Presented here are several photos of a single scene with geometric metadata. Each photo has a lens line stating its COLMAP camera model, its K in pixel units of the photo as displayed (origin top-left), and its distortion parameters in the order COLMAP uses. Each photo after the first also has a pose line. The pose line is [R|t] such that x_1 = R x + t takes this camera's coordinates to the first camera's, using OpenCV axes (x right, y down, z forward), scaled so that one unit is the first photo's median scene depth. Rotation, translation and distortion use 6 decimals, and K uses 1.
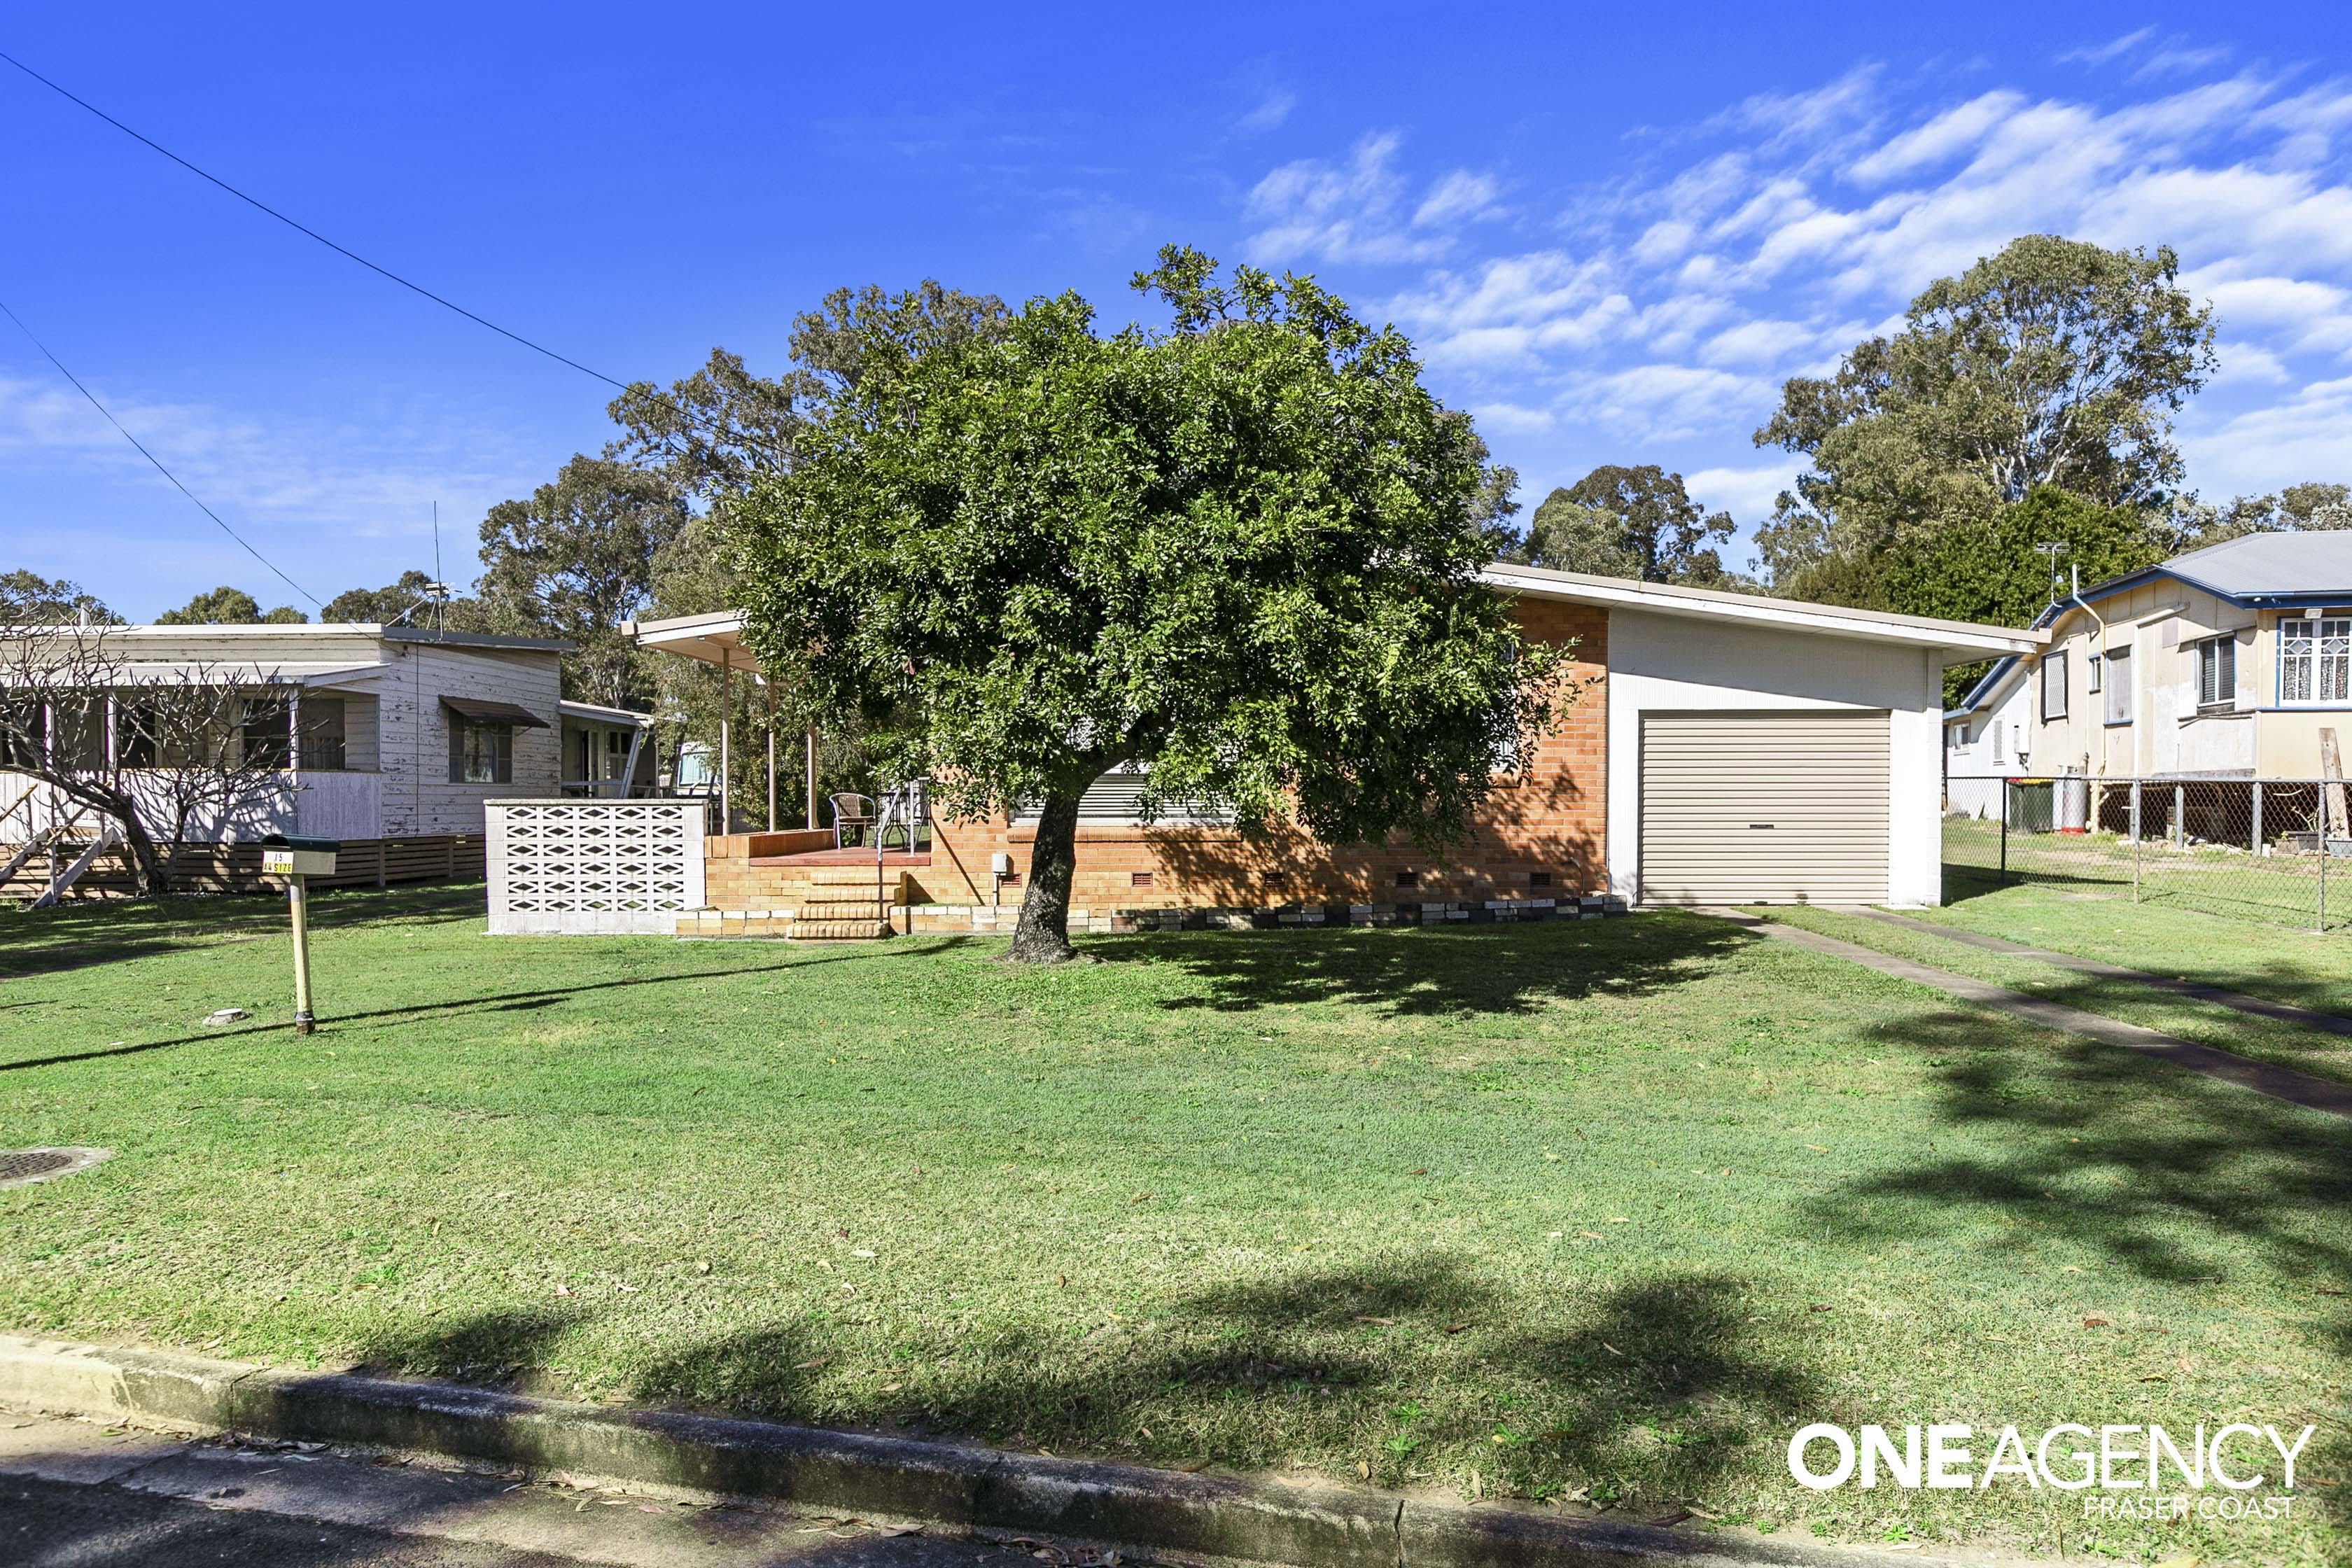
lens RADIAL K [[1503.0, 0, 1175.5], [0, 1503.0, 797.3], [0, 0, 1]] dist [0.001507, 0.000242]
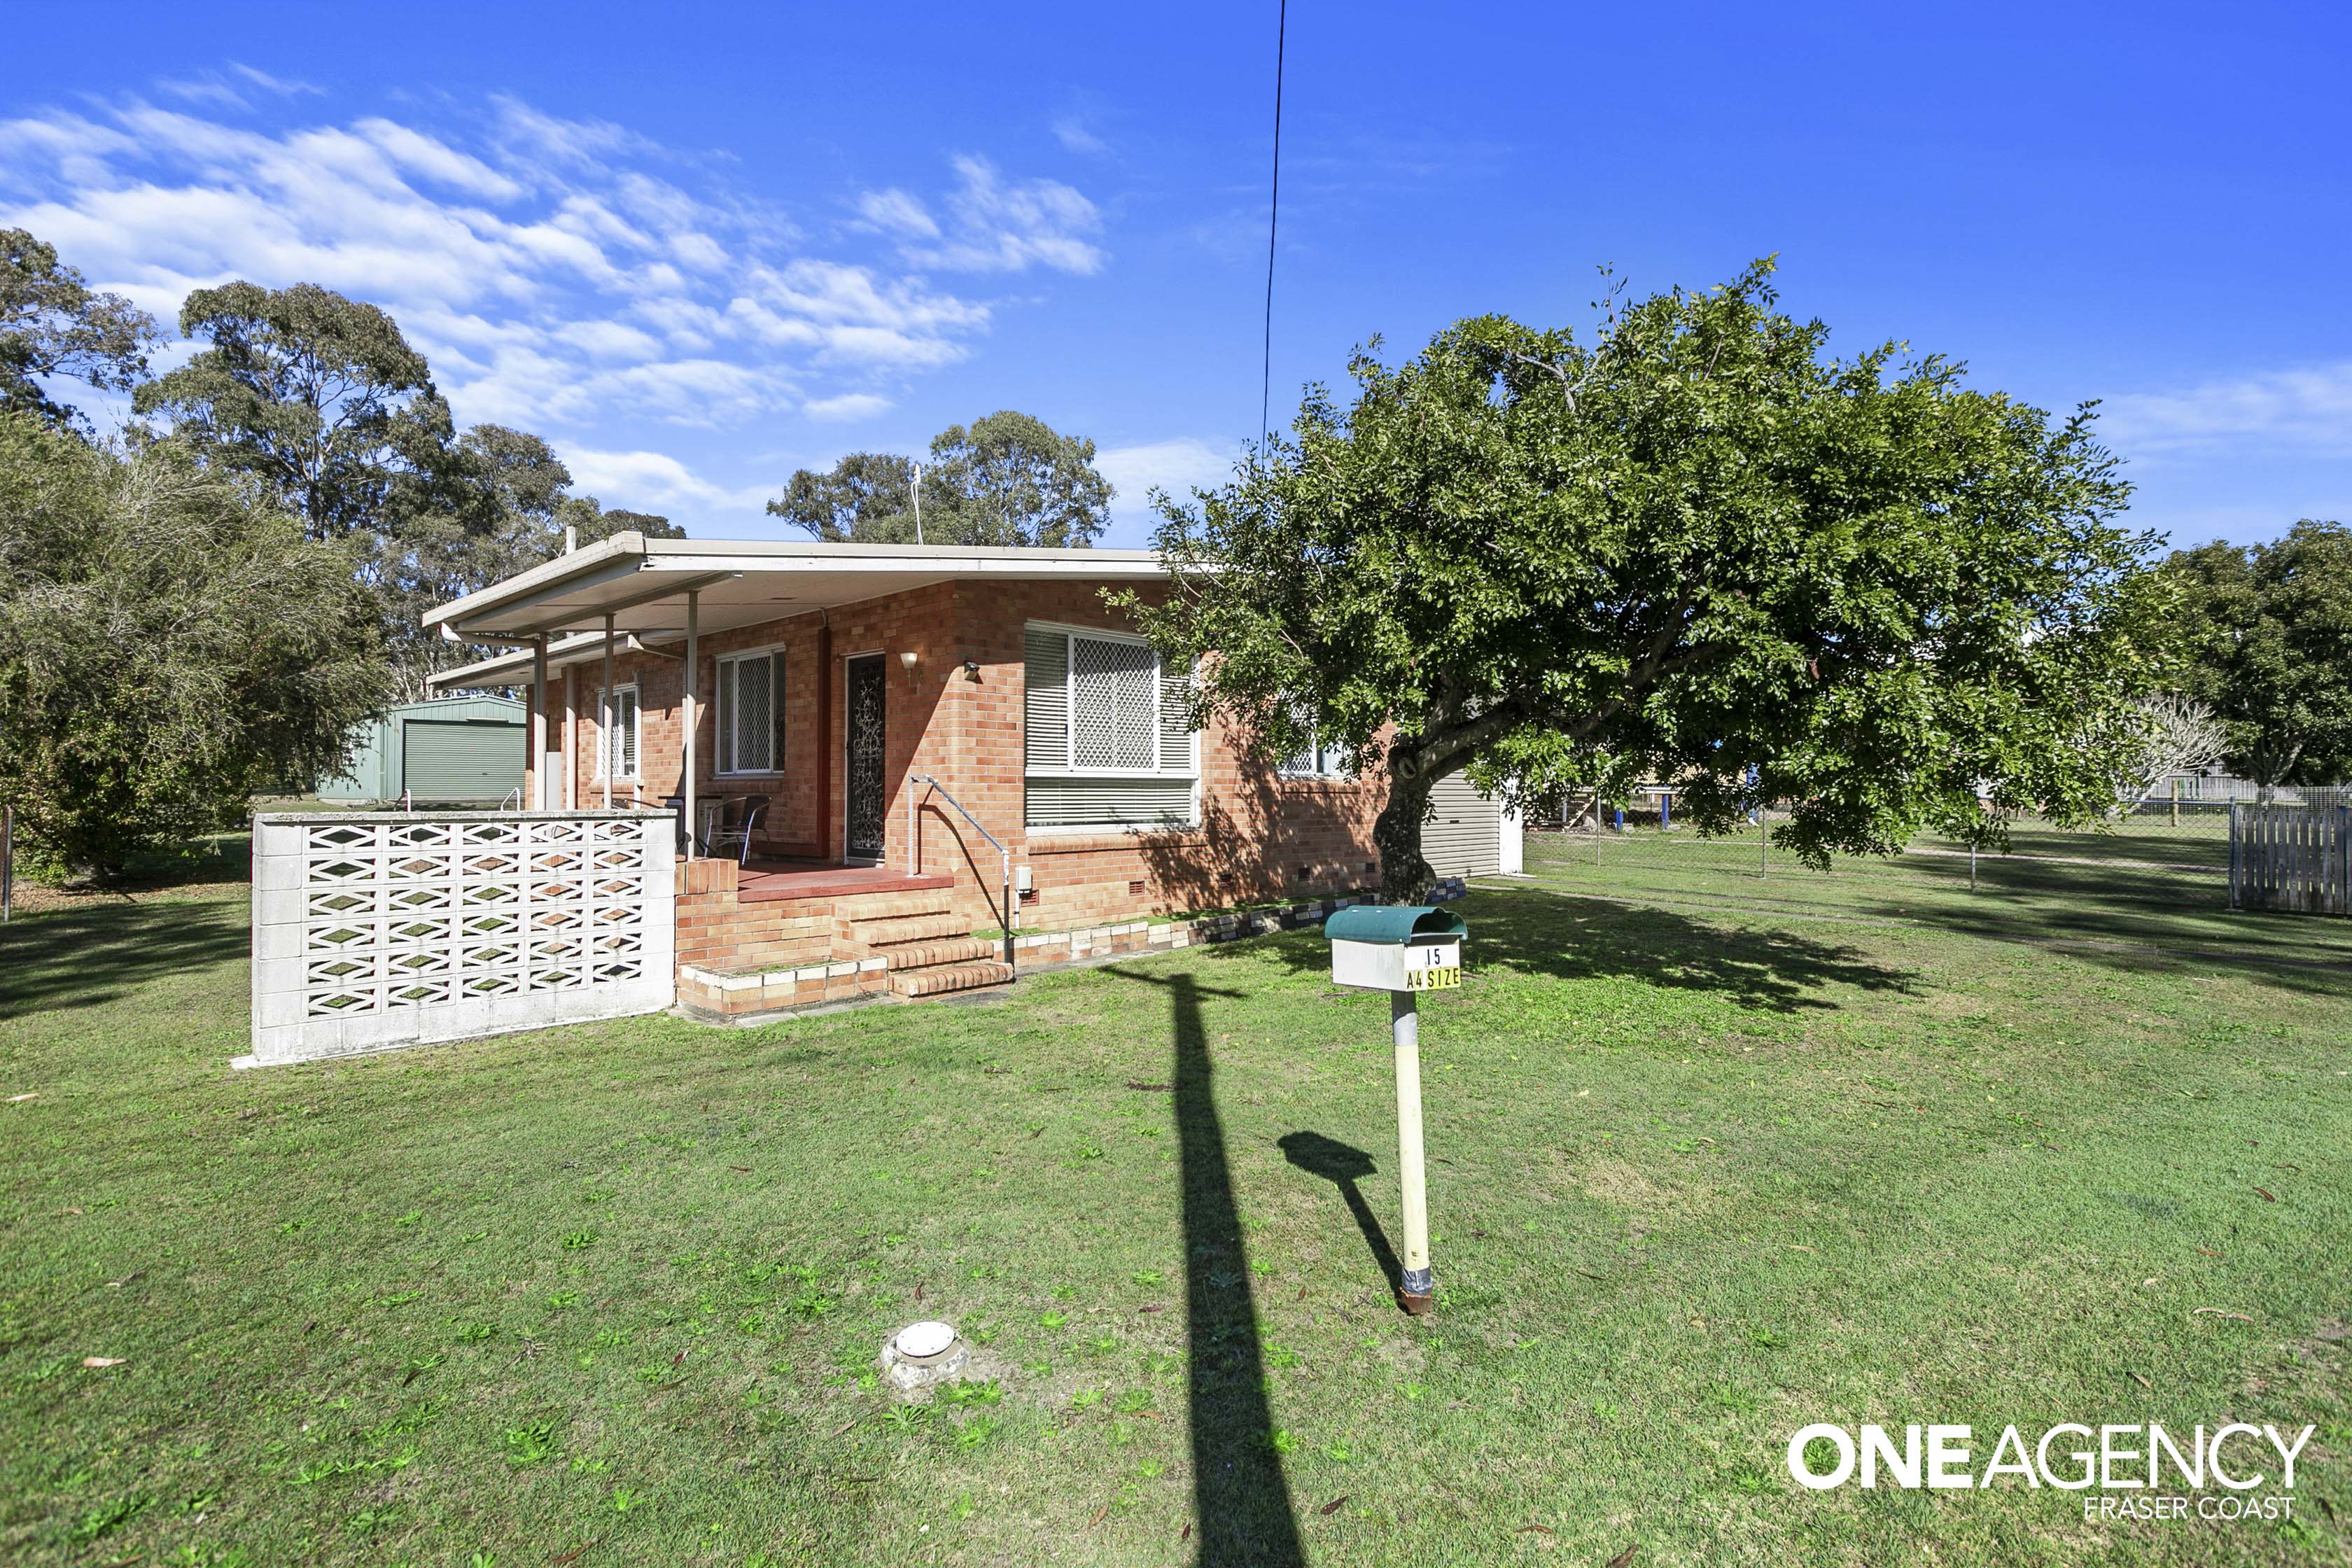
lens RADIAL K [[1132.9, 0, 1175.4], [0, 1132.9, 774.4], [0, 0, 1]] dist [0.002074, 0.000242]
pose [[0.675572, 0.013354, 0.737174, -0.542347], [-0.005240, 0.999898, -0.013312, -0.008744], [-0.737276, 0.005131, 0.675572, 0.490871]]
